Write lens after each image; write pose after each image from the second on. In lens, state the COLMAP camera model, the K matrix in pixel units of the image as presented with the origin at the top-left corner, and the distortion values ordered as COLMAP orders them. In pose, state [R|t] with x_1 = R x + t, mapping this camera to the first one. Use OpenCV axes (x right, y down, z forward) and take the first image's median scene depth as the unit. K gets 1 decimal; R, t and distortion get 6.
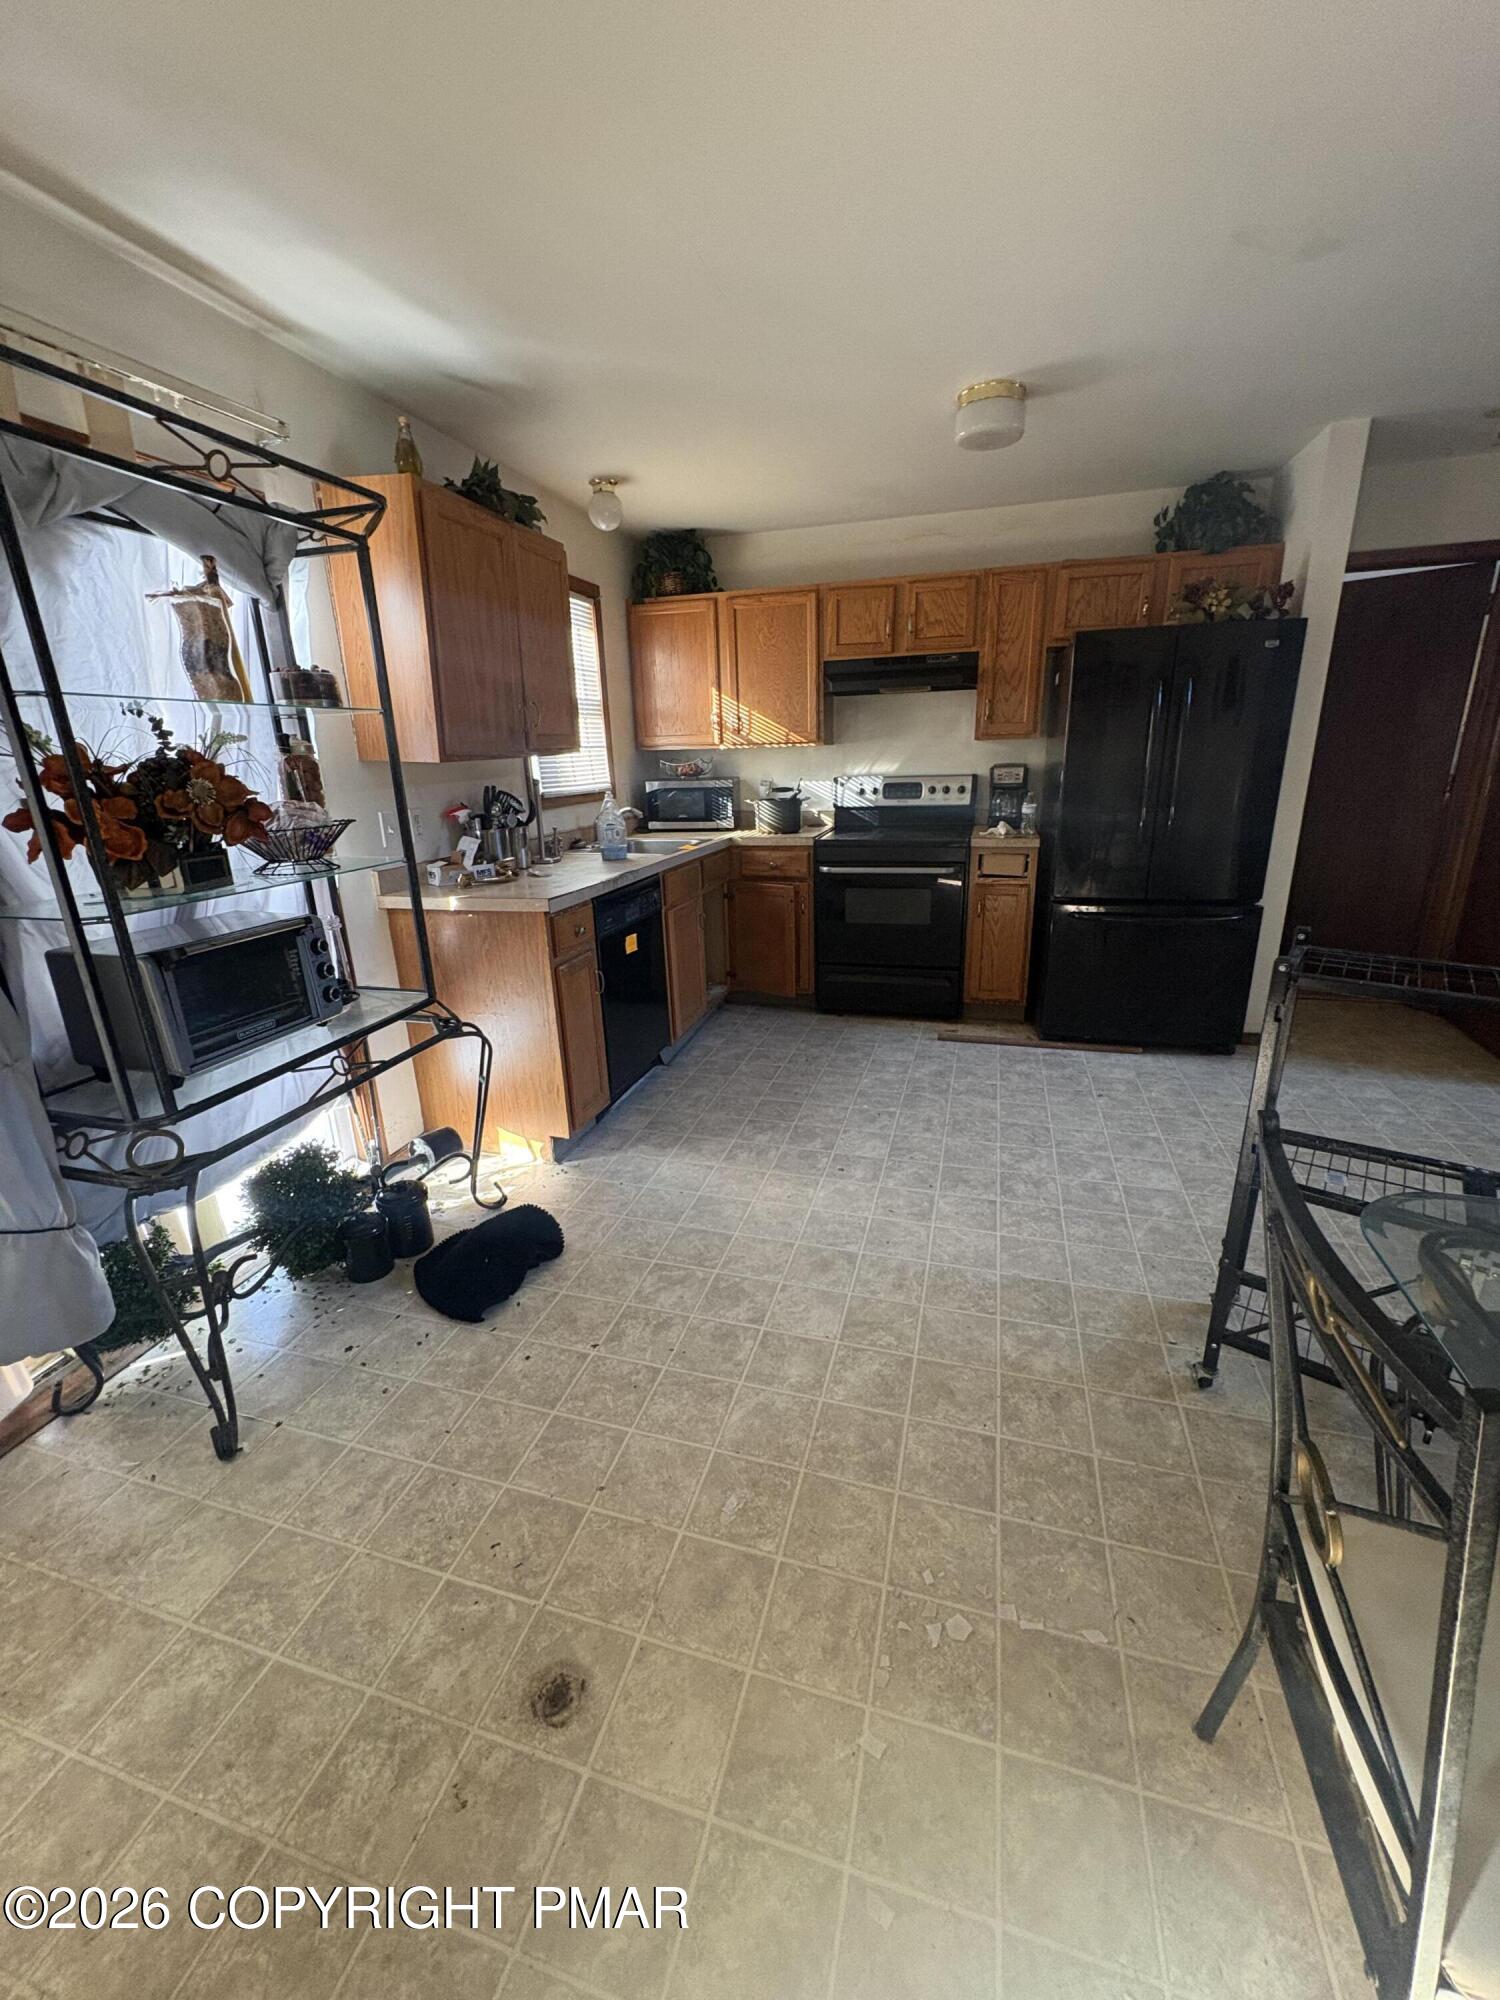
lens RADIAL K [[796.3, 0, 755.8], [0, 796.3, 1002.5], [0, 0, 1]] dist [0.001127, -0.000445]
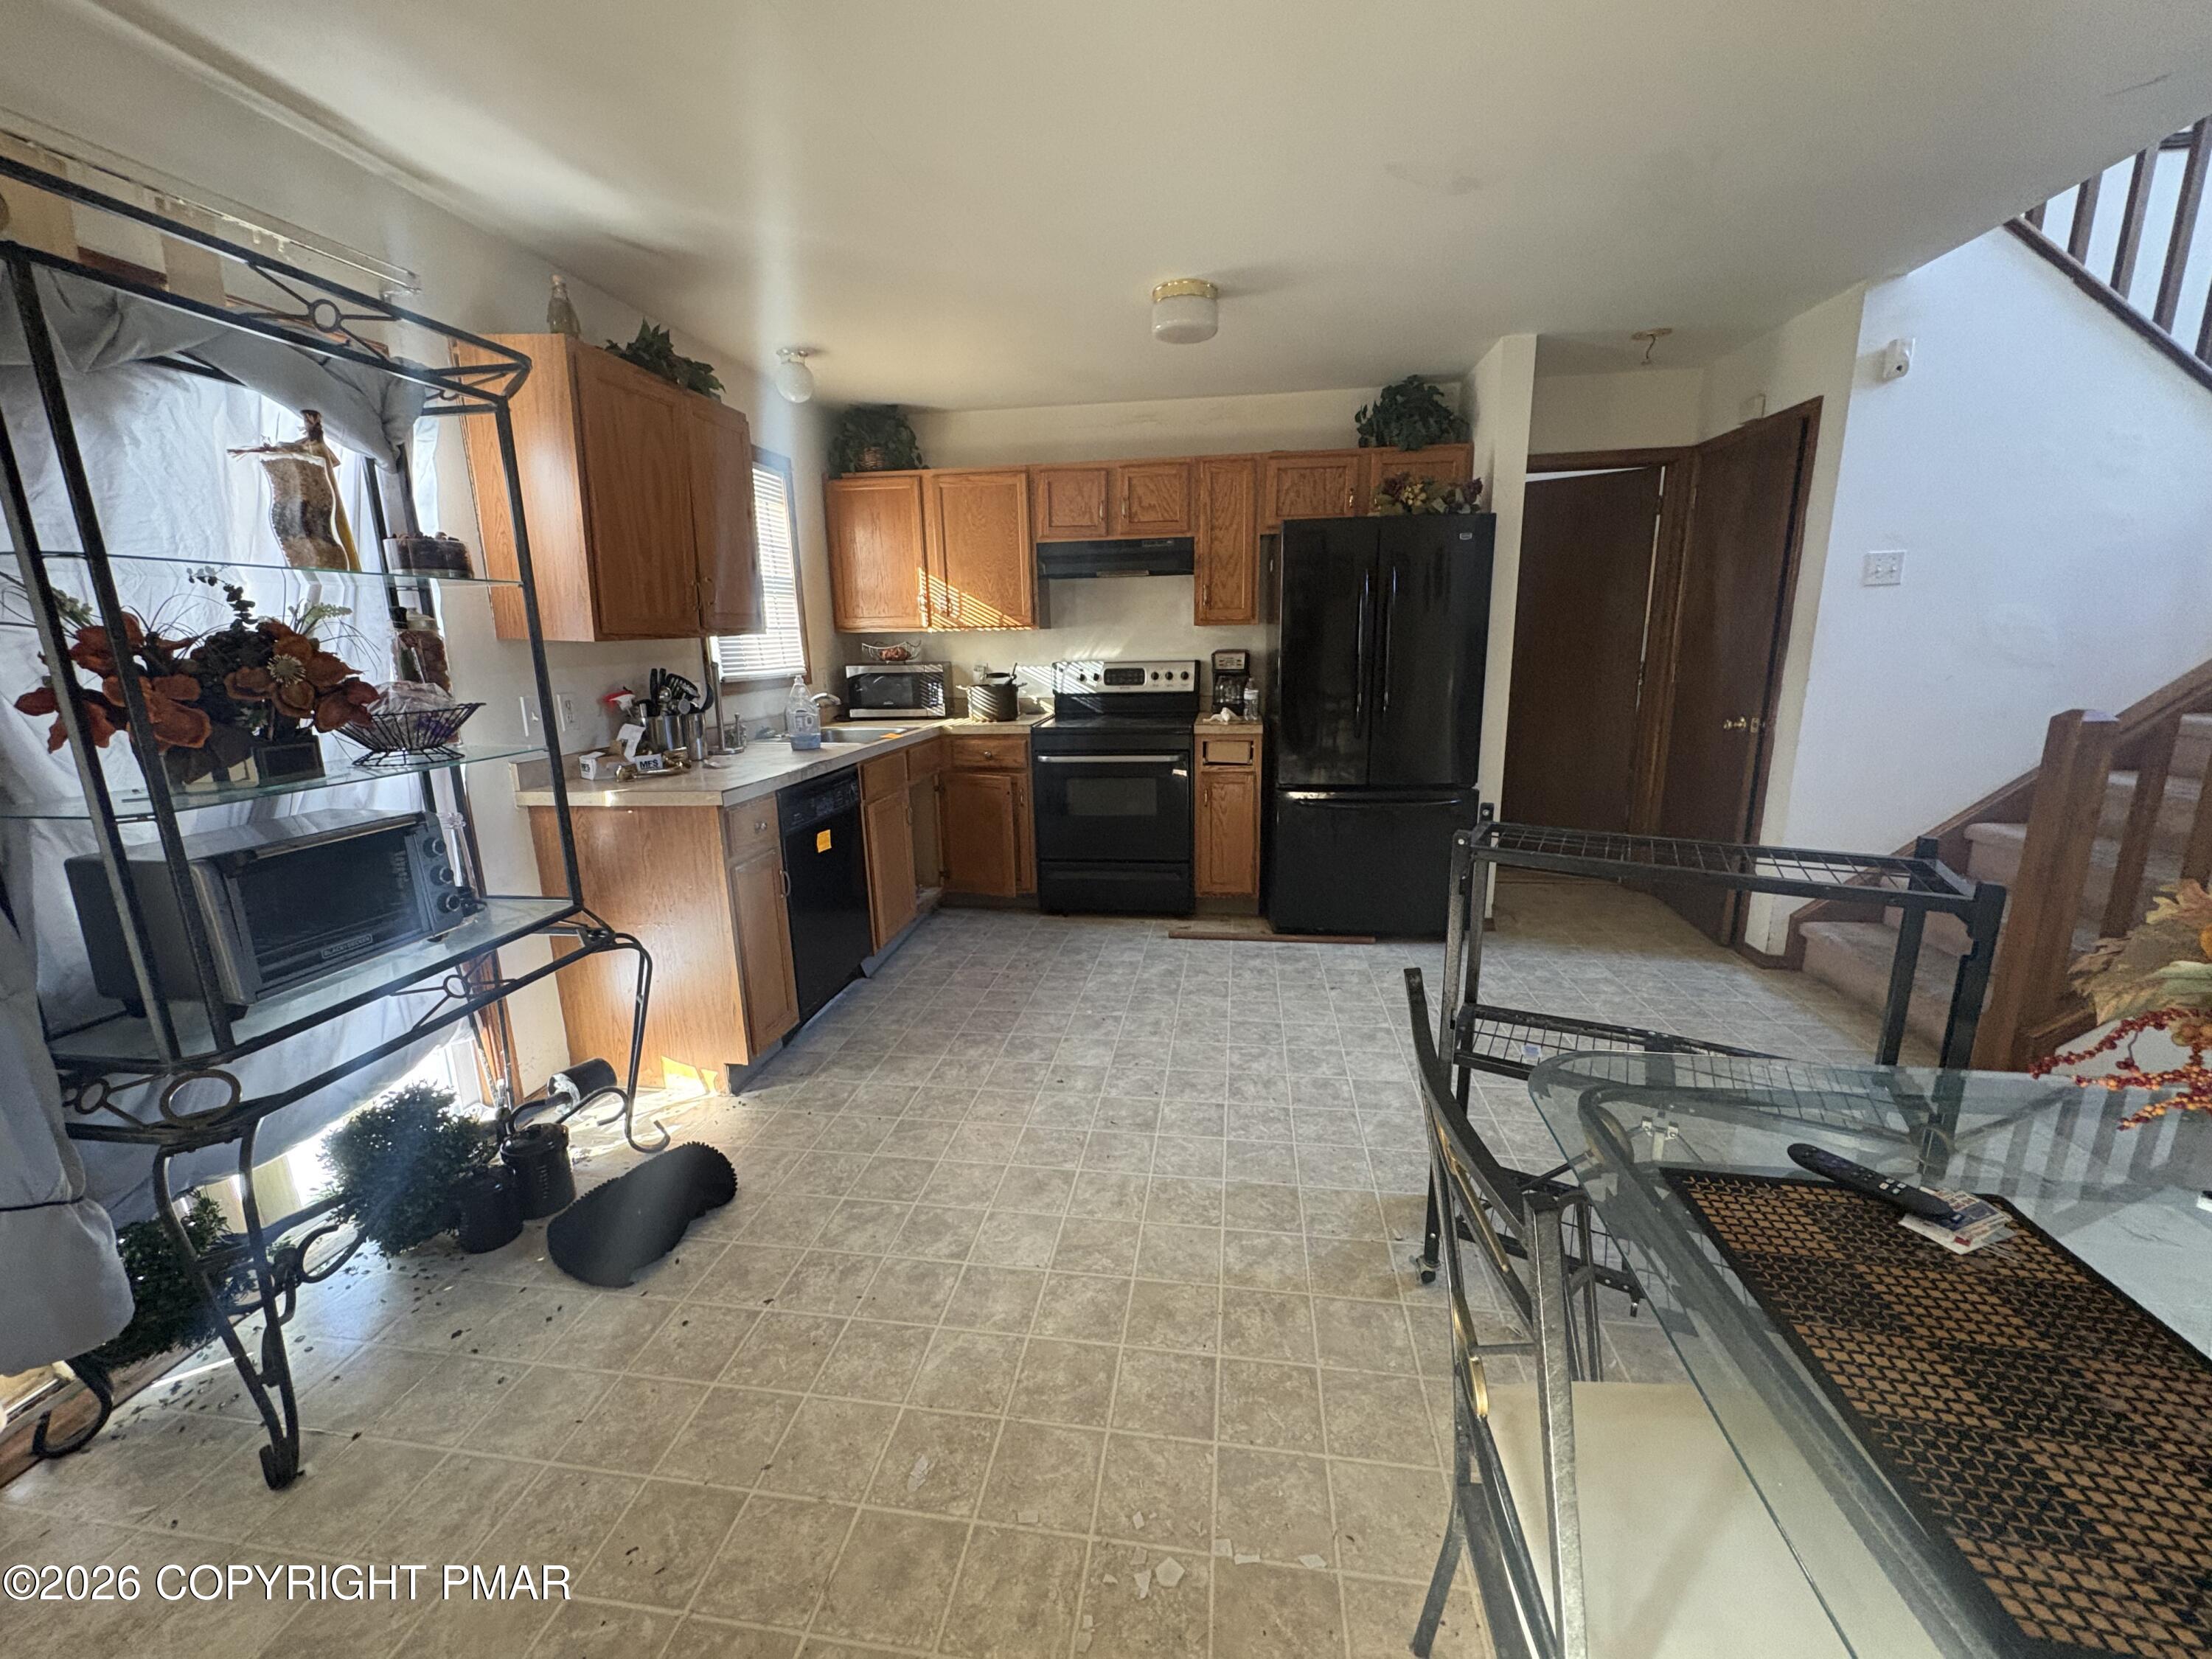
lens RADIAL K [[880.7, 0, 1113.4], [0, 880.7, 828.0], [0, 0, 1]] dist [0.001127, -0.000445]
pose [[0.990131, -0.021396, 0.138502, 0.043790], [0.034166, 0.995311, -0.090491, 0.018354], [-0.135917, 0.094330, 0.986219, -0.038392]]
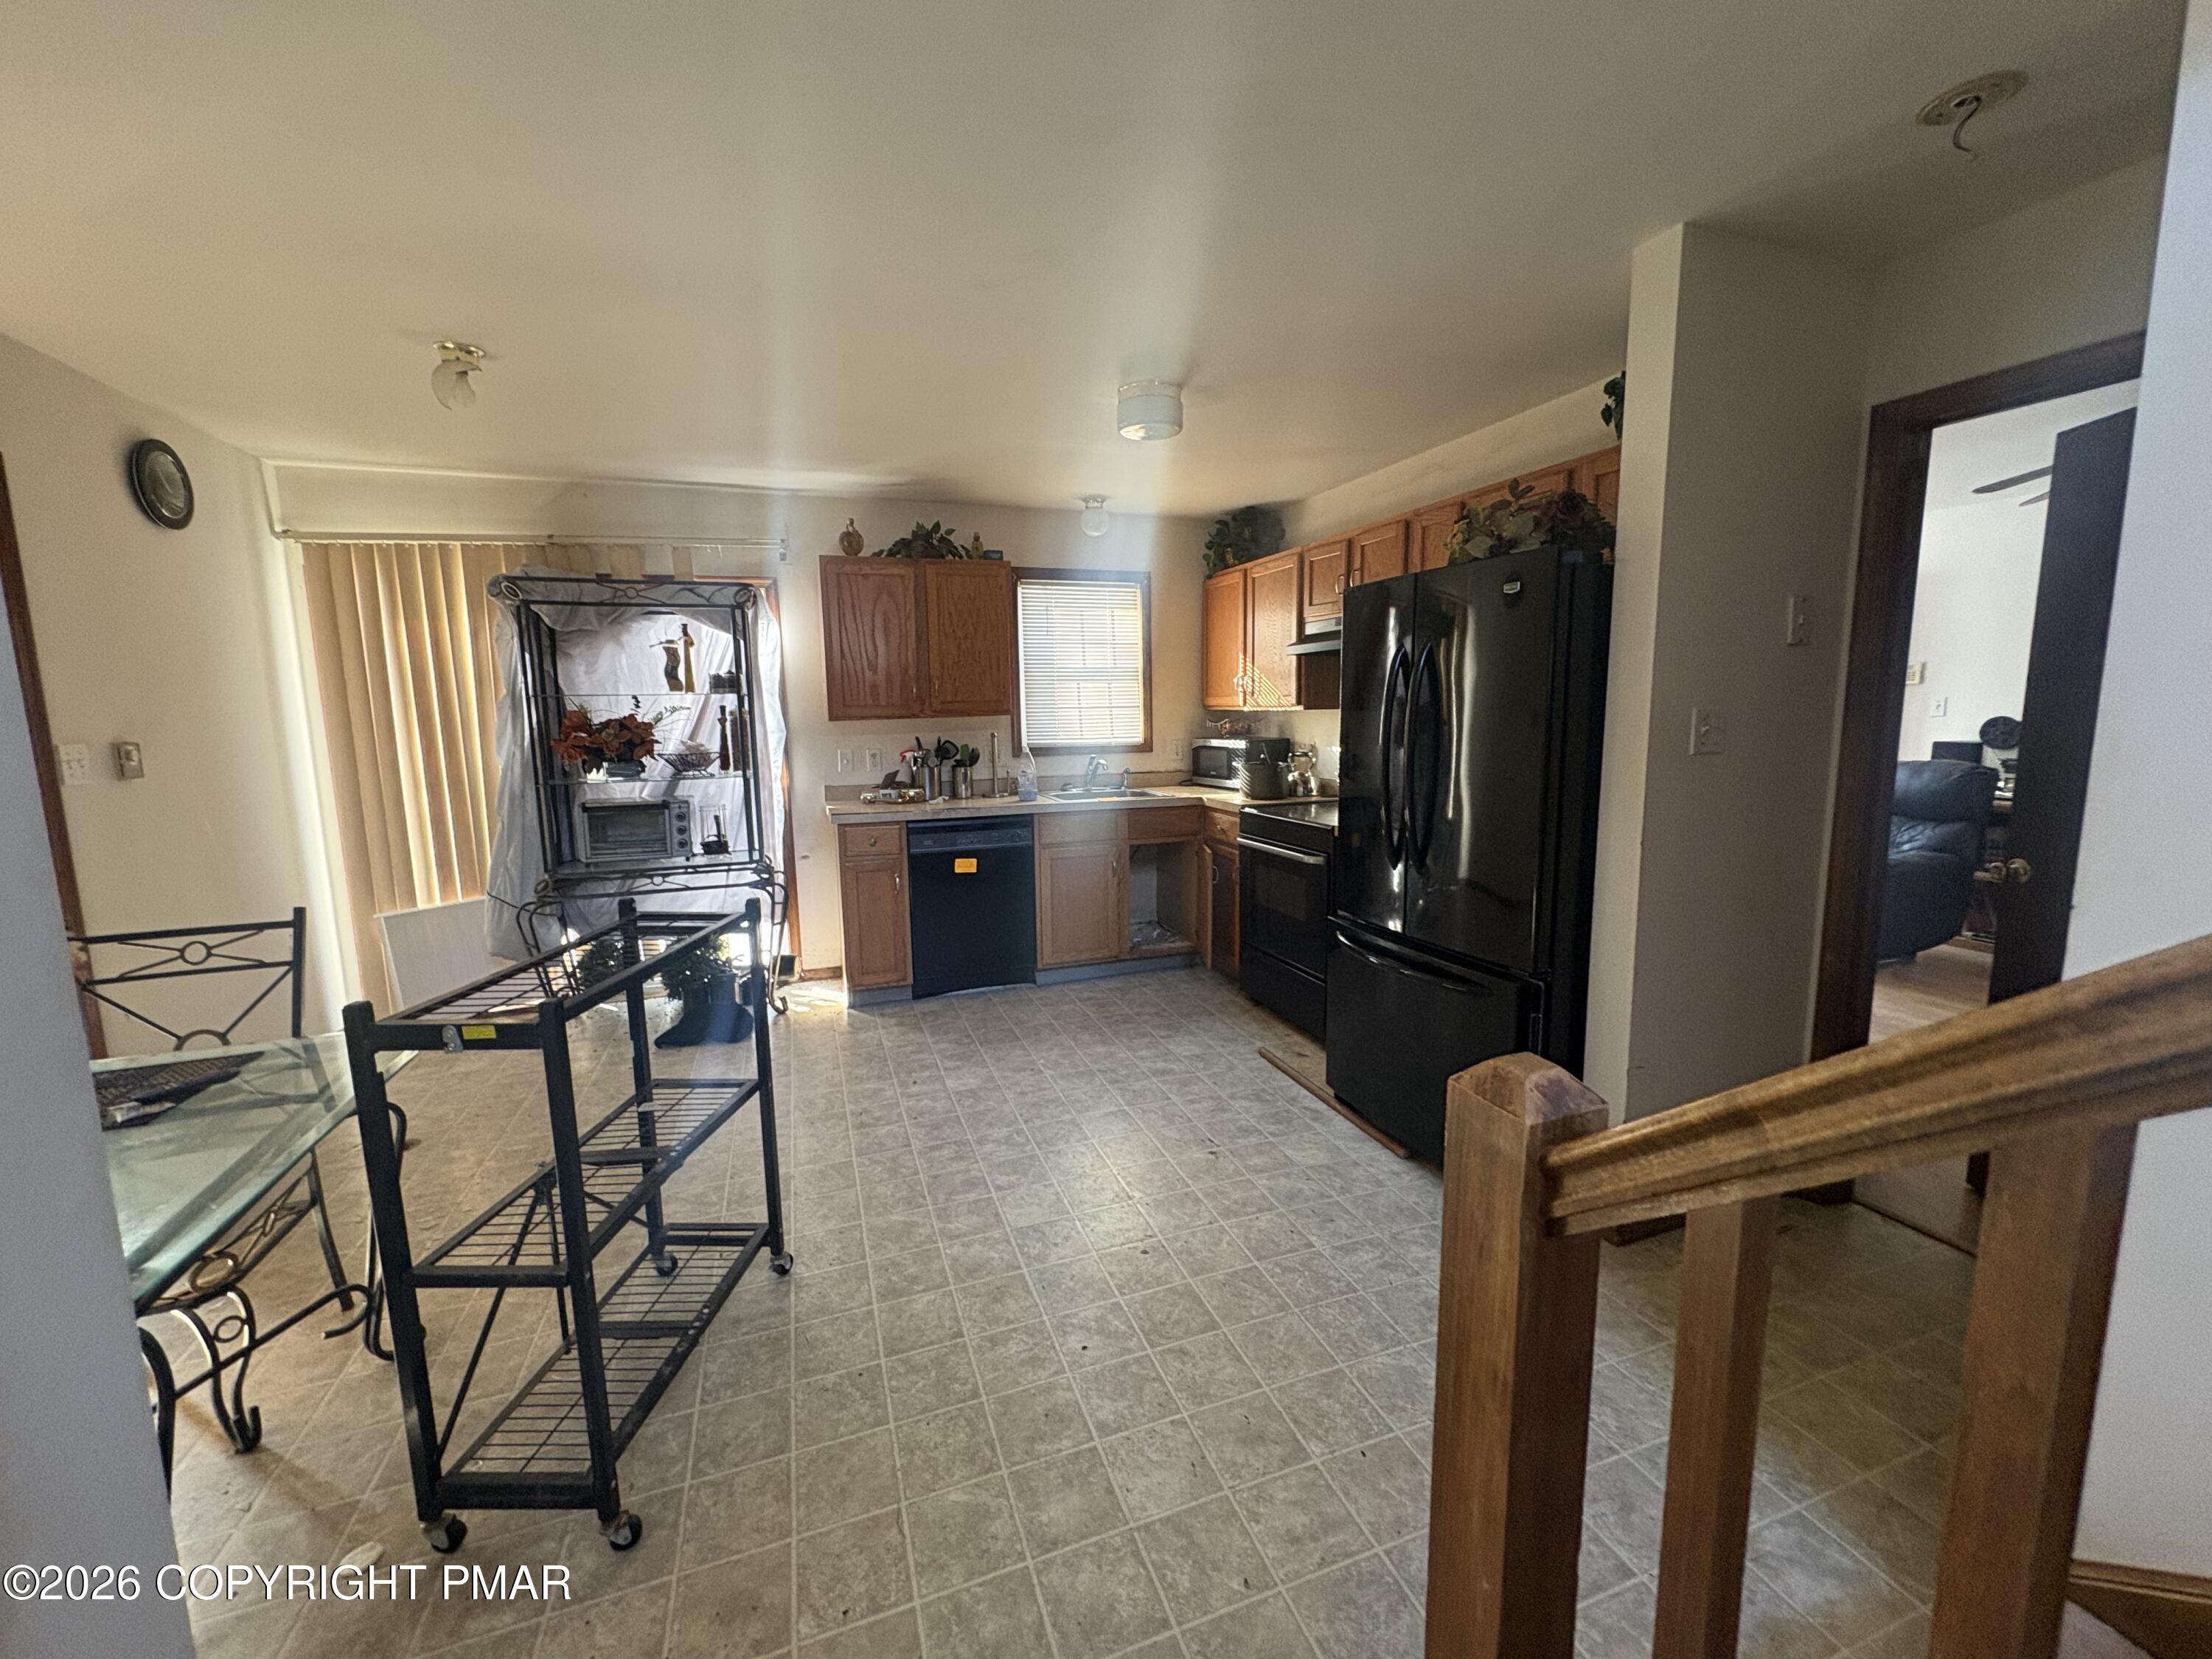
lens RADIAL K [[880.1, 0, 1099.8], [0, 880.1, 827.9], [0, 0, 1]] dist [-0.002106, 0.000052]
pose [[0.586462, 0.132024, -0.799145, 1.558253], [-0.246103, 0.969027, -0.020516, -0.228693], [0.771684, 0.208704, 0.600789, 0.490899]]
